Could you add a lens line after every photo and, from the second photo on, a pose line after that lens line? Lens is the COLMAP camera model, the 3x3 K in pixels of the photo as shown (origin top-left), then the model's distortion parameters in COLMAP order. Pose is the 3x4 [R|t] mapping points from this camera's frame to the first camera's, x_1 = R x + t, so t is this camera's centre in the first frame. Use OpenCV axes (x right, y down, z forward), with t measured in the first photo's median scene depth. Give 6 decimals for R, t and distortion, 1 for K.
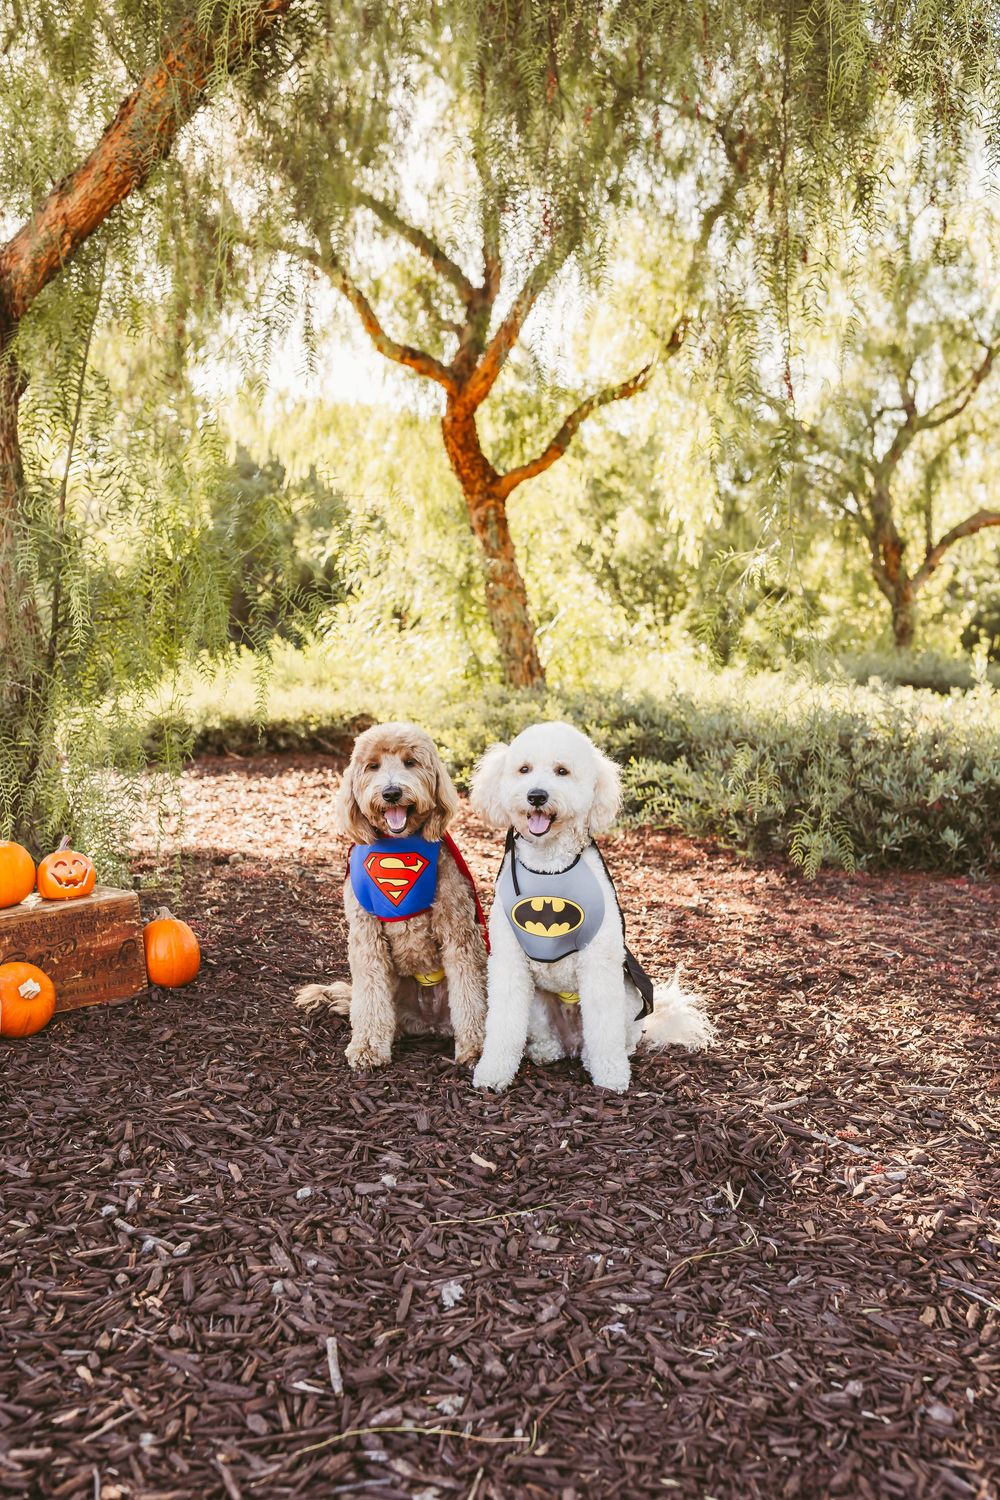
lens RADIAL K [[1514.0, 0, 523.5], [0, 1514.0, 788.8], [0, 0, 1]] dist [0.010986, -0.000232]
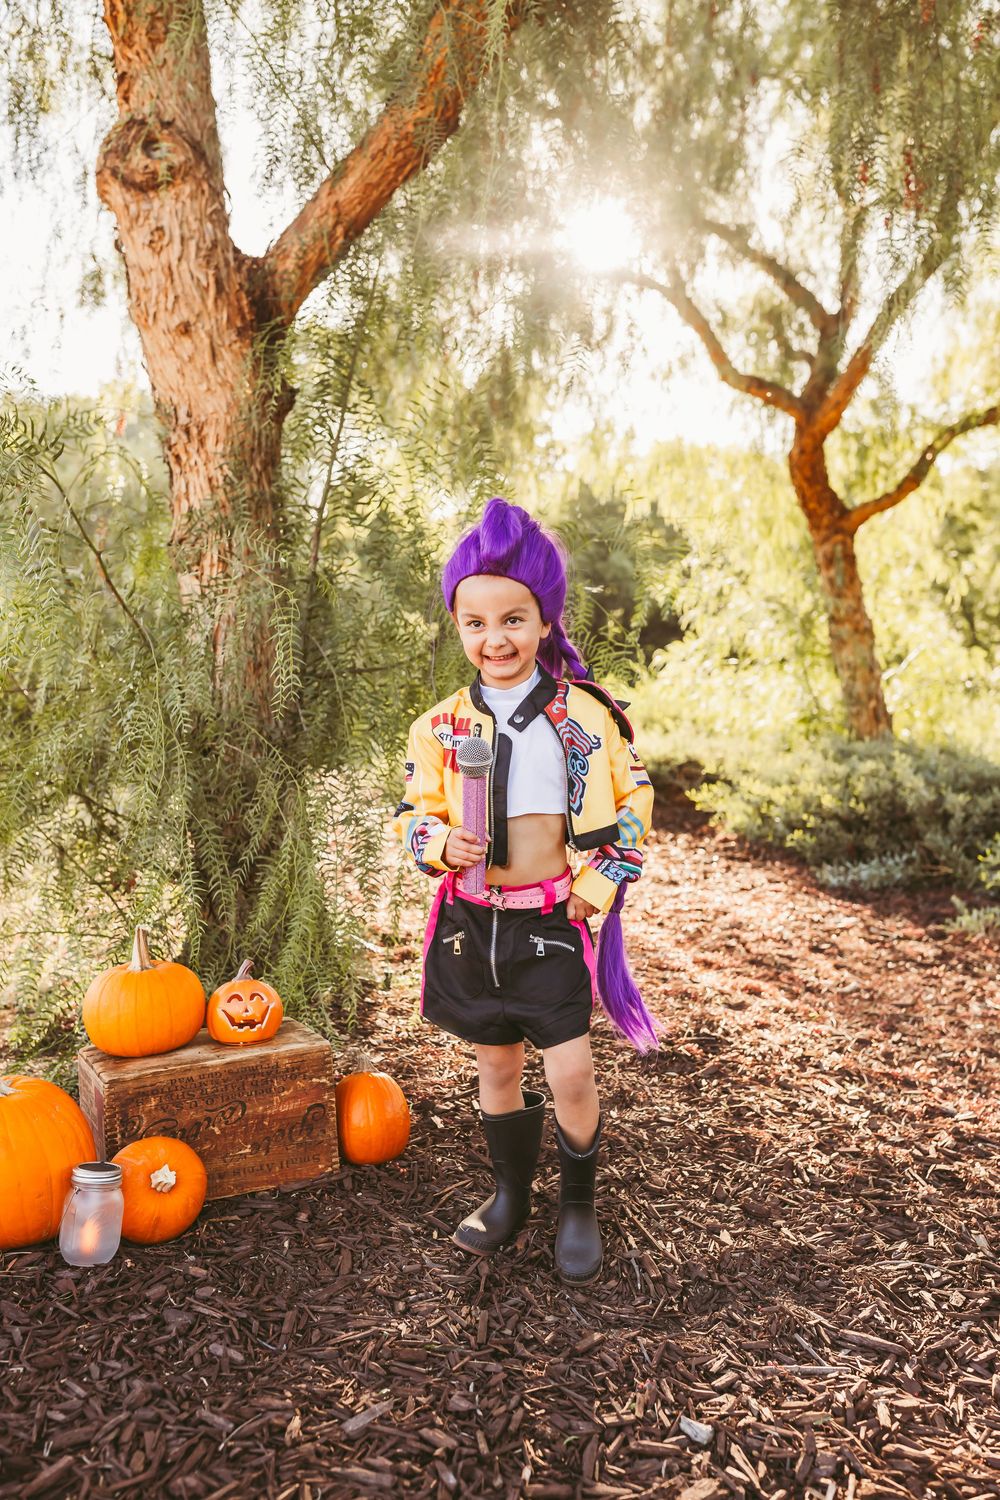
lens RADIAL K [[1448.2, 0, 500.0], [0, 1448.2, 750.0], [0, 0, 1]] dist [0.009747, 0.000442]
pose [[0.968897, 0.031463, -0.245457, 0.000010], [-0.042171, 0.998369, -0.038491, -0.013988], [0.243845, 0.047645, 0.968643, 0.083496]]
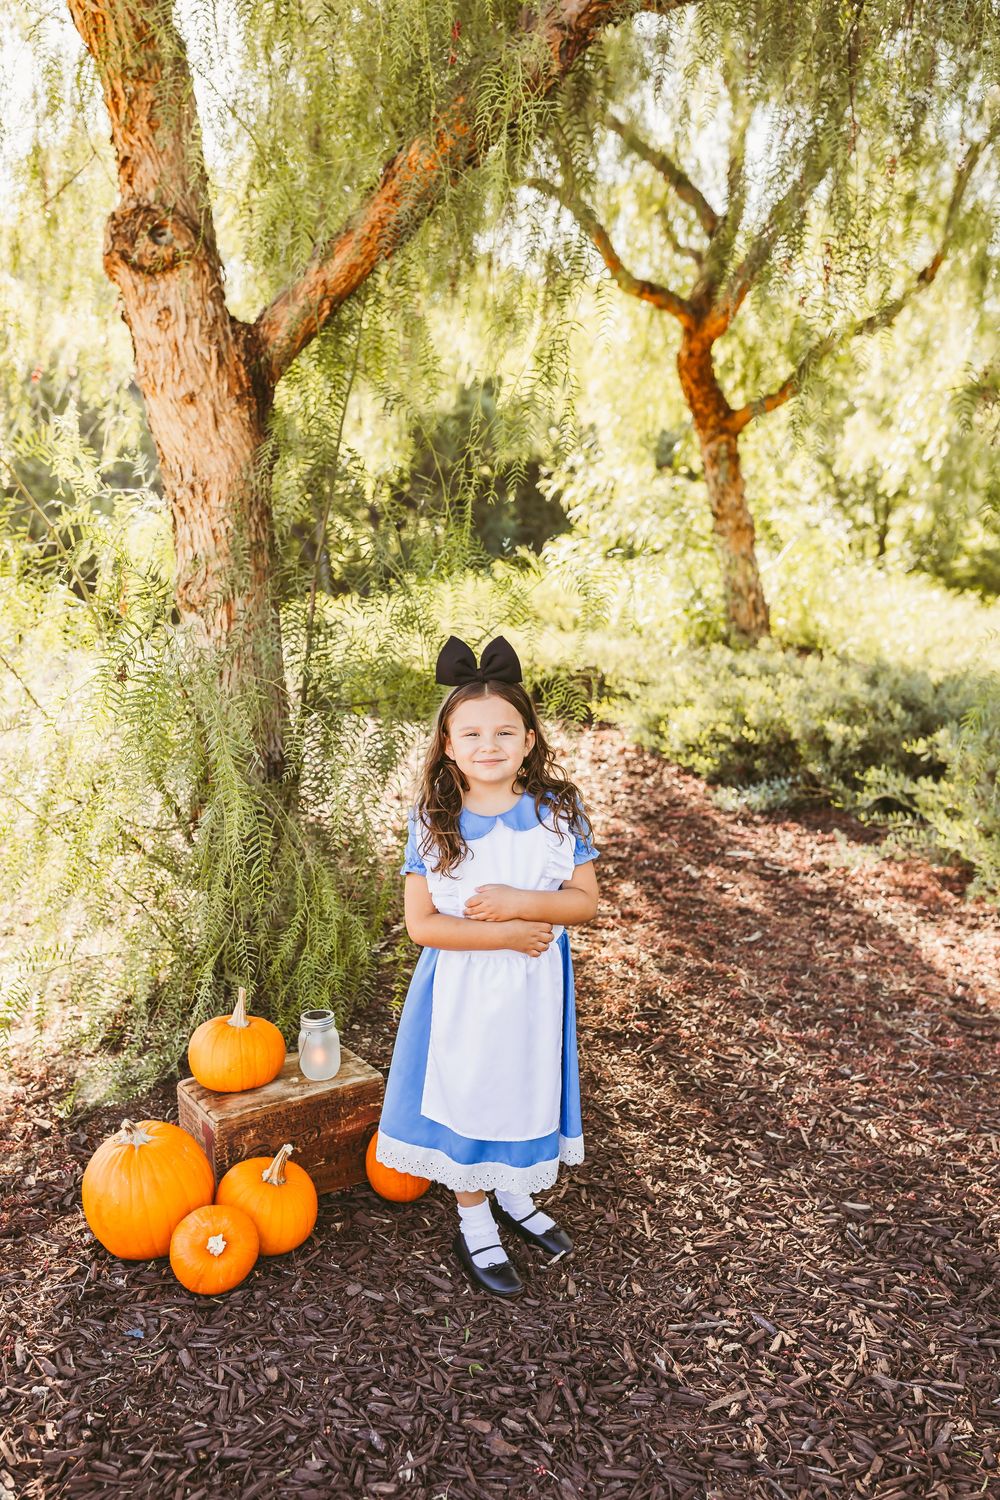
lens RADIAL K [[1448.2, 0, 500.0], [0, 1448.2, 750.0], [0, 0, 1]] dist [0.009747, 0.000442]
pose [[0.987633, 0.048426, -0.149116, -0.014804], [-0.037029, 0.996243, 0.078280, -0.055913], [0.152347, -0.071791, 0.985716, 0.032991]]
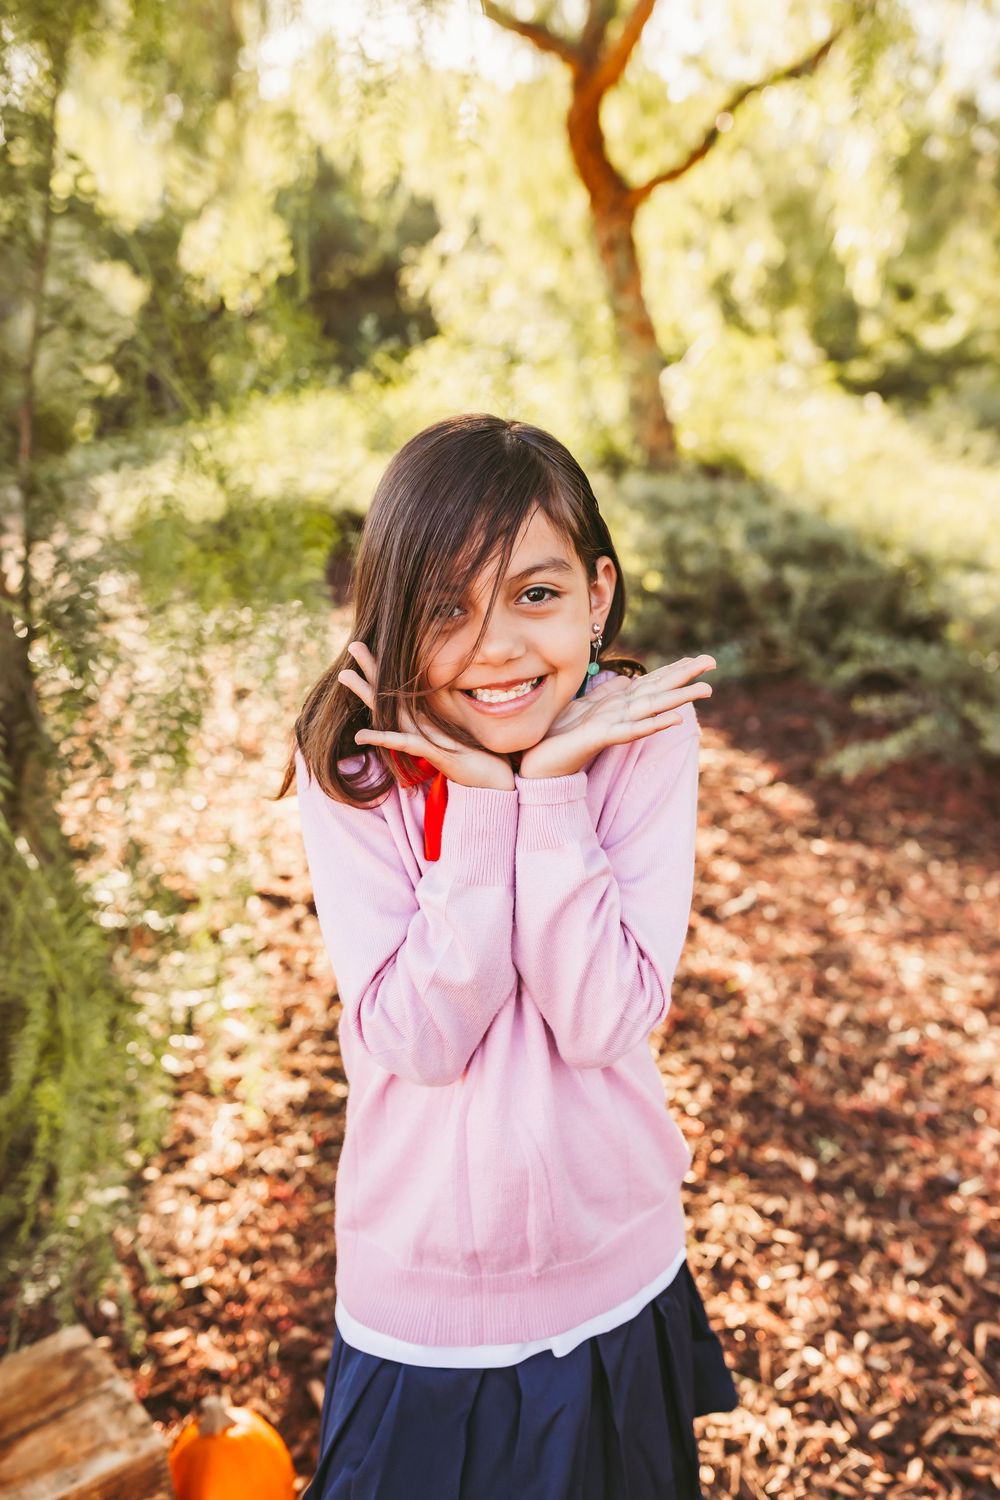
lens RADIAL K [[1452.5, 0, 505.3], [0, 1452.5, 755.2], [0, 0, 1]] dist [-0.002212, 0.022333]
pose [[0.998263, 0.013945, -0.057243, -0.034227], [-0.002336, 0.980189, 0.198051, -0.059731], [0.058870, -0.197574, 0.978519, 0.163389]]
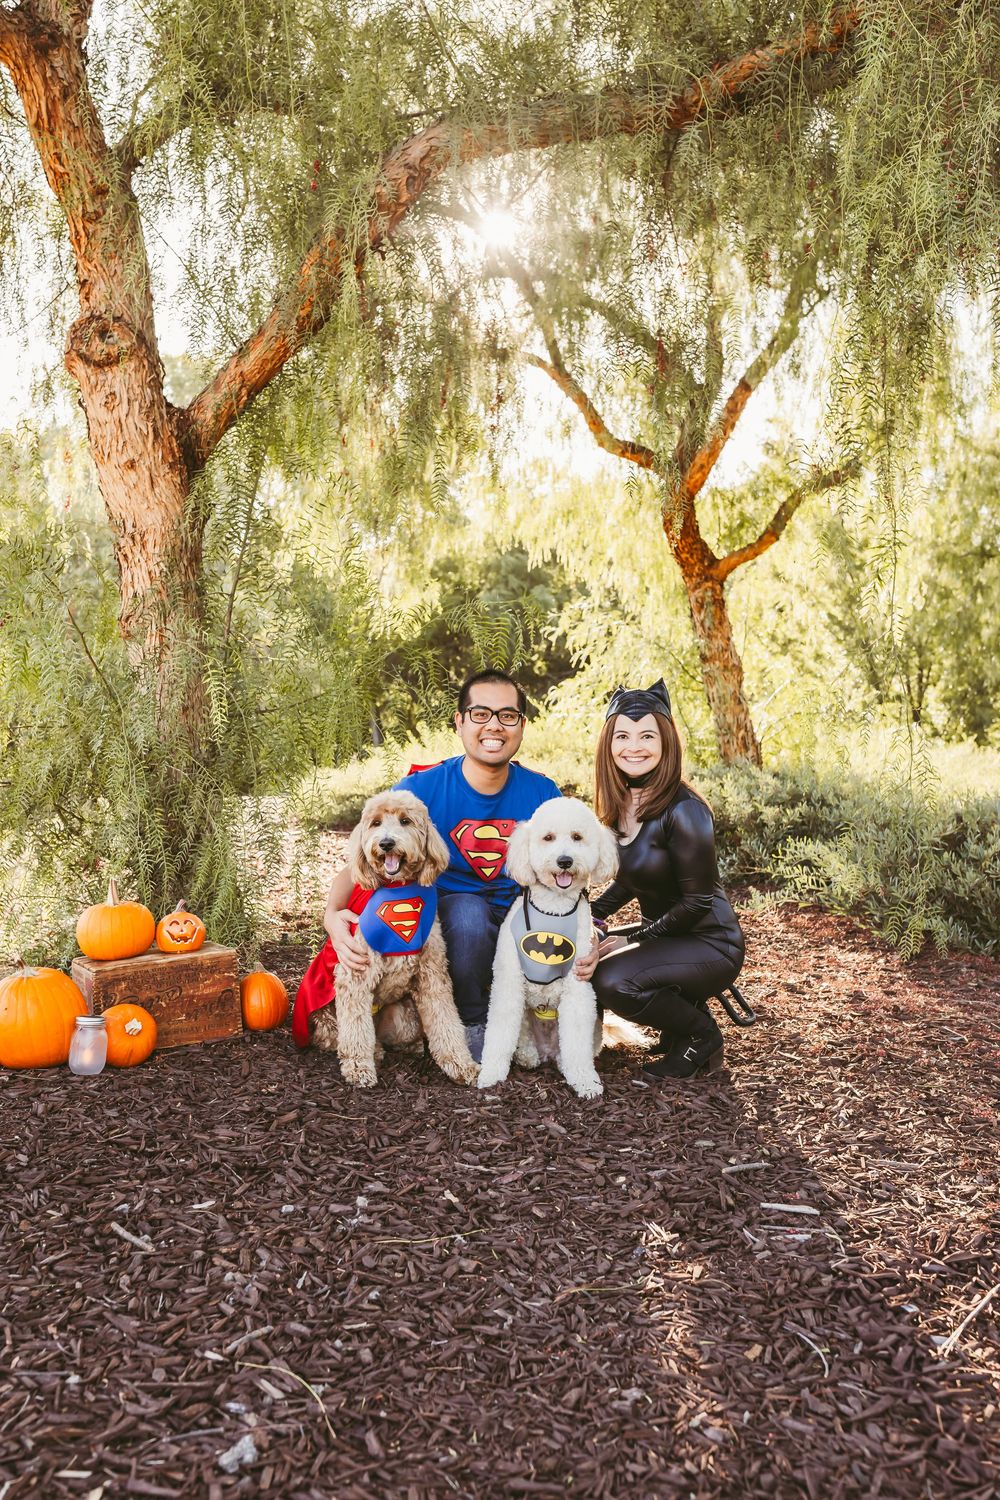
lens RADIAL K [[1489.9, 0, 500.0], [0, 1489.9, 750.0], [0, 0, 1]] dist [0.010584, 0.013627]
pose [[0.979253, 0.015492, -0.202047, 0.048103], [-0.028964, 0.997536, -0.063896, -0.005025], [0.200560, 0.068422, 0.977289, -0.028954]]
